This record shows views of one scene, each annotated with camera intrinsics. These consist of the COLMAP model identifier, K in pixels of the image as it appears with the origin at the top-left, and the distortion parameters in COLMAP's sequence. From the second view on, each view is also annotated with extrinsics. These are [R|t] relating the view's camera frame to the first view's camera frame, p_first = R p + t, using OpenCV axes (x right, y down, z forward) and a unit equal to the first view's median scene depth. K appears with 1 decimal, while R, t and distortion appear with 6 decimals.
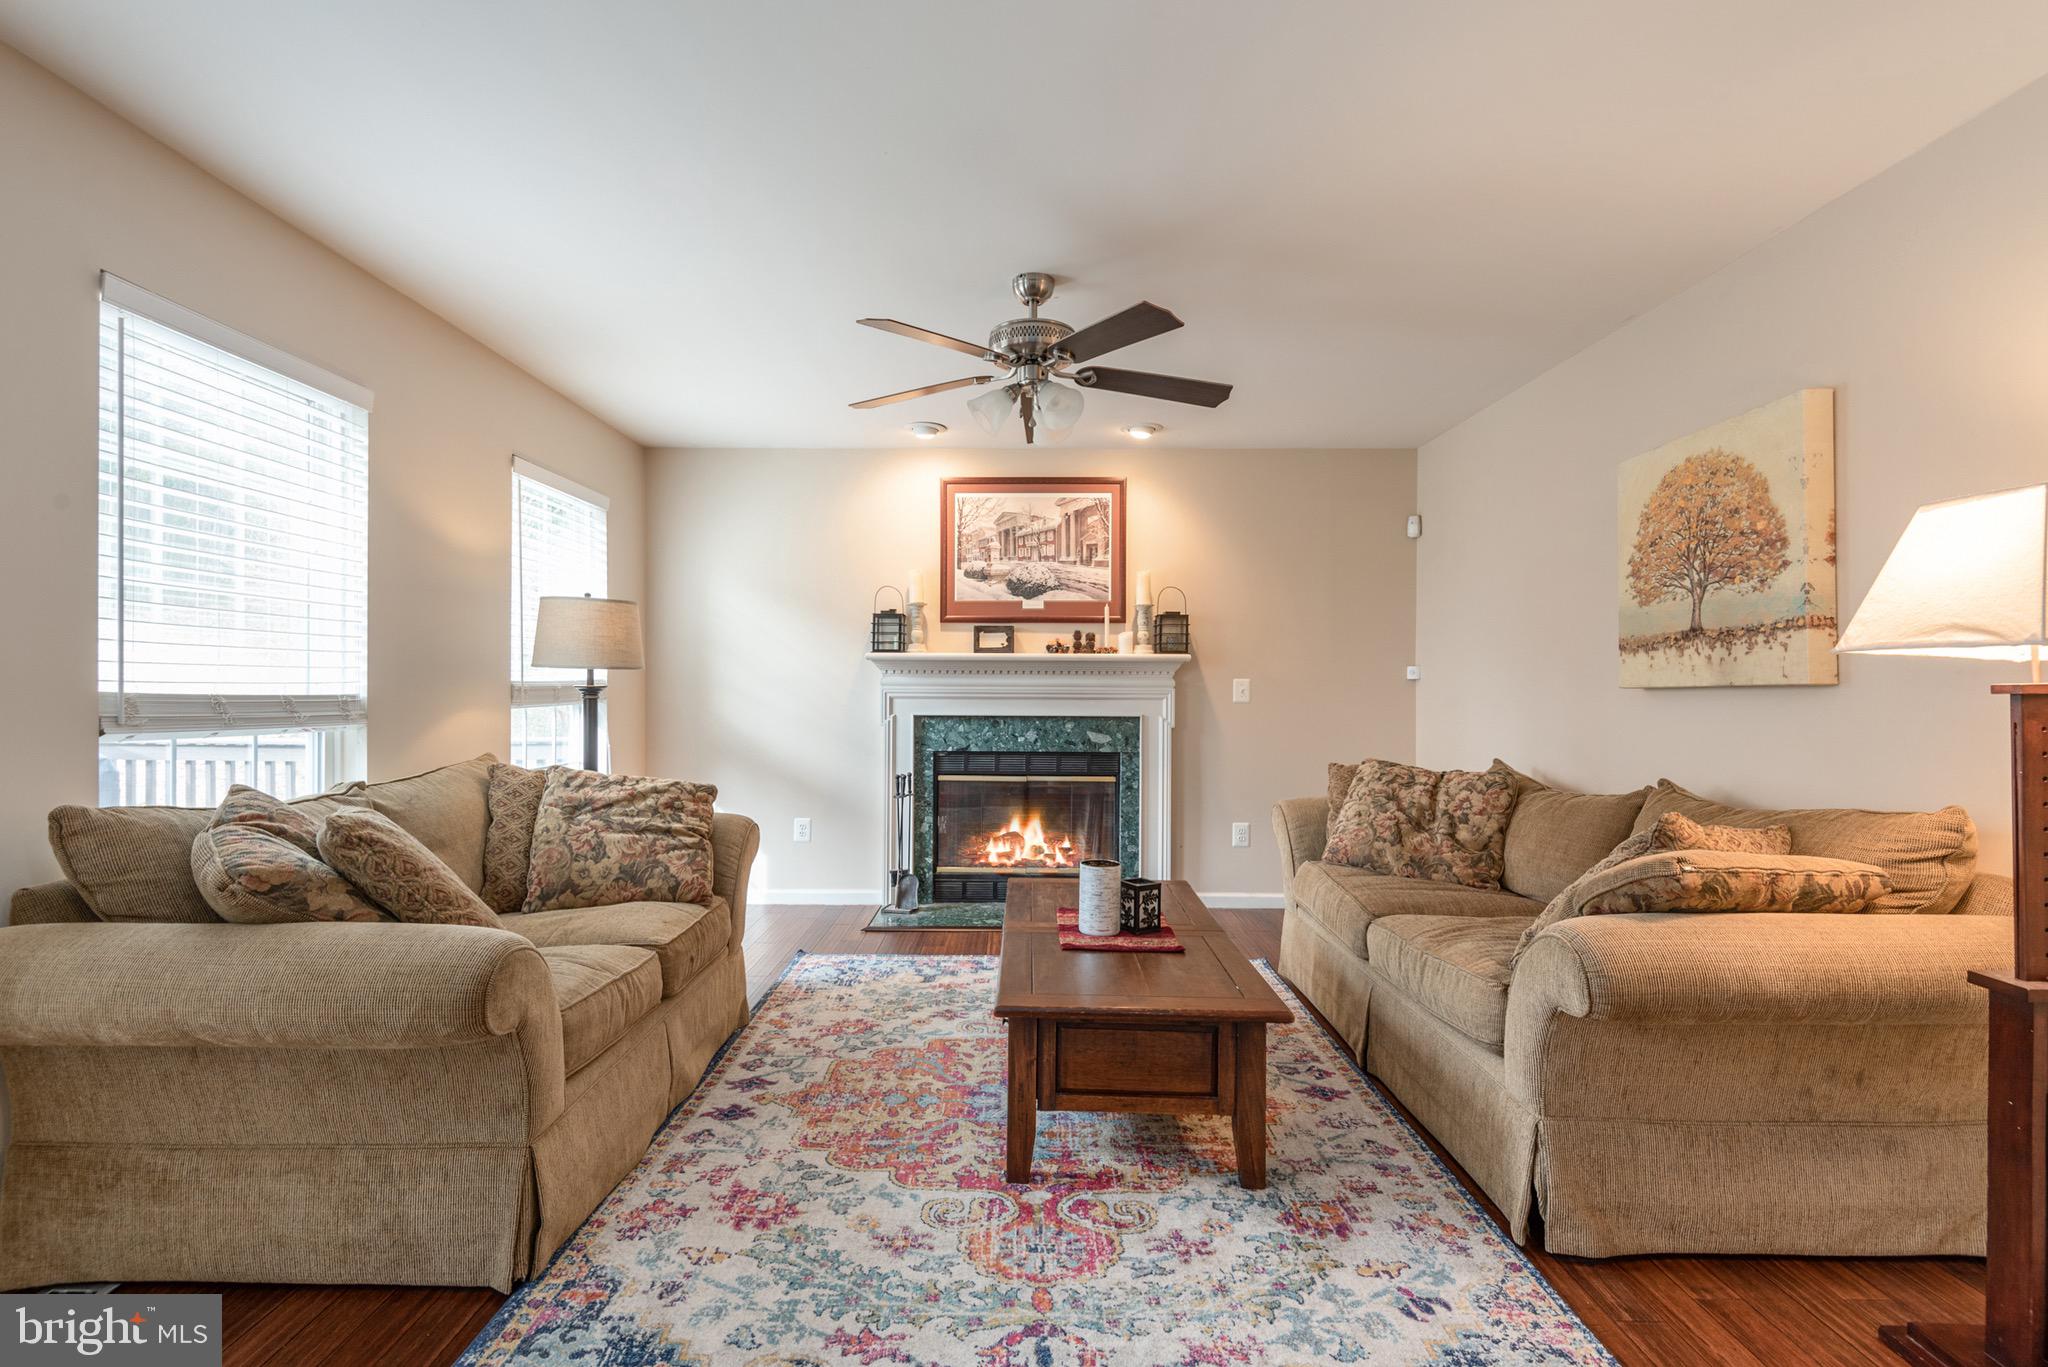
lens RADIAL K [[941.8, 0, 1019.5], [0, 941.8, 680.2], [0, 0, 1]] dist [0.009757, -0.001237]
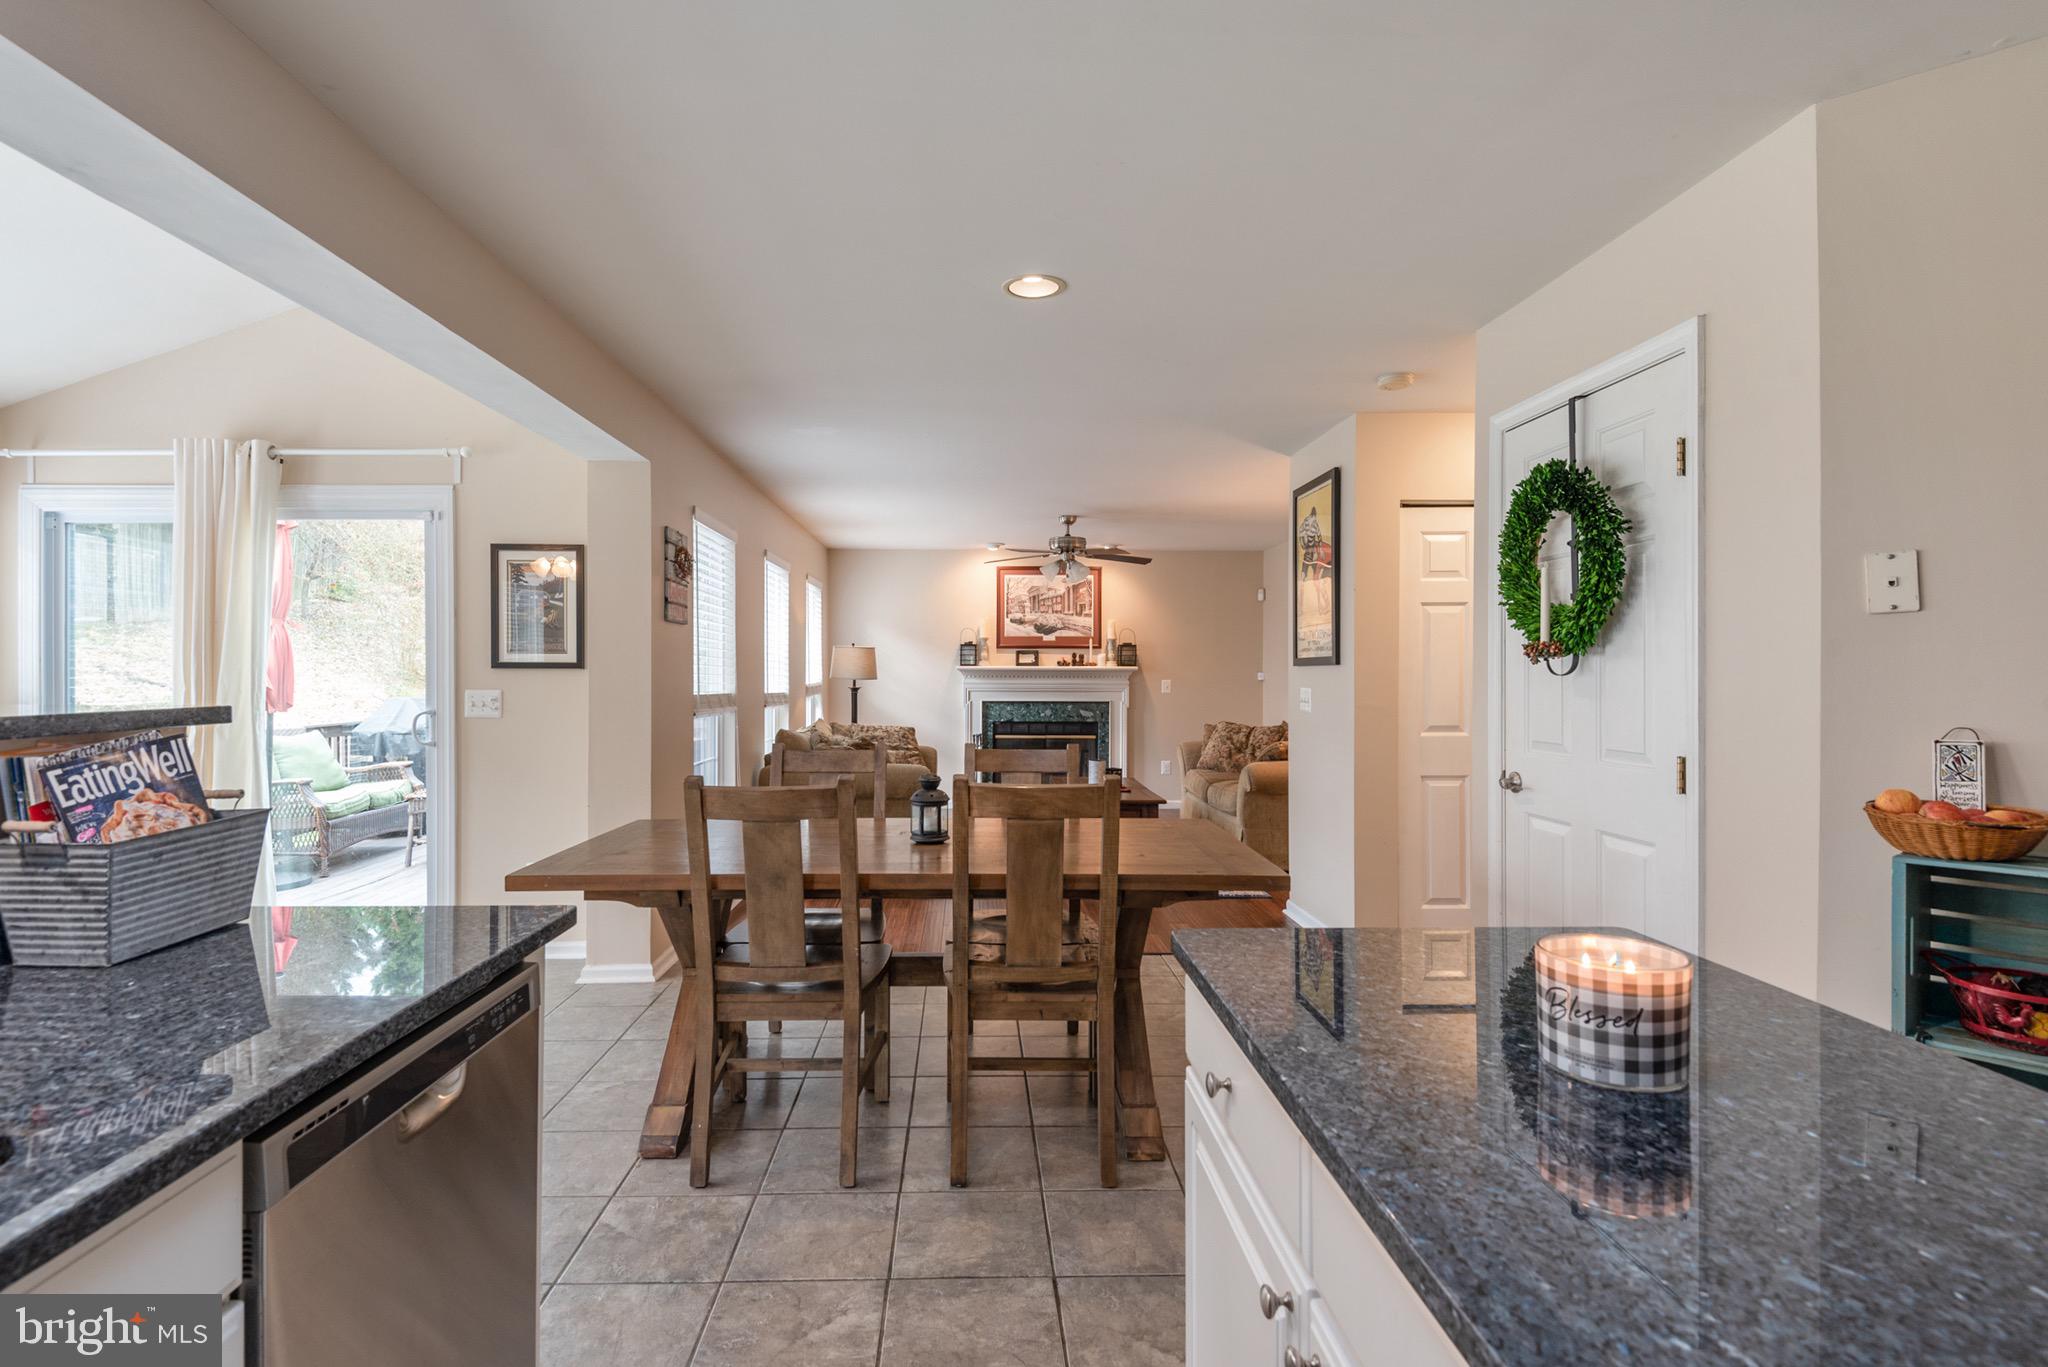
lens RADIAL K [[1034.7, 0, 1014.3], [0, 1034.7, 680.2], [0, 0, 1]] dist [0.000893, -0.000201]
pose [[0.998837, -0.003381, 0.048105, -0.146638], [0.002686, 0.999891, 0.014511, -0.030609], [-0.048149, -0.014365, 0.998737, -0.950536]]
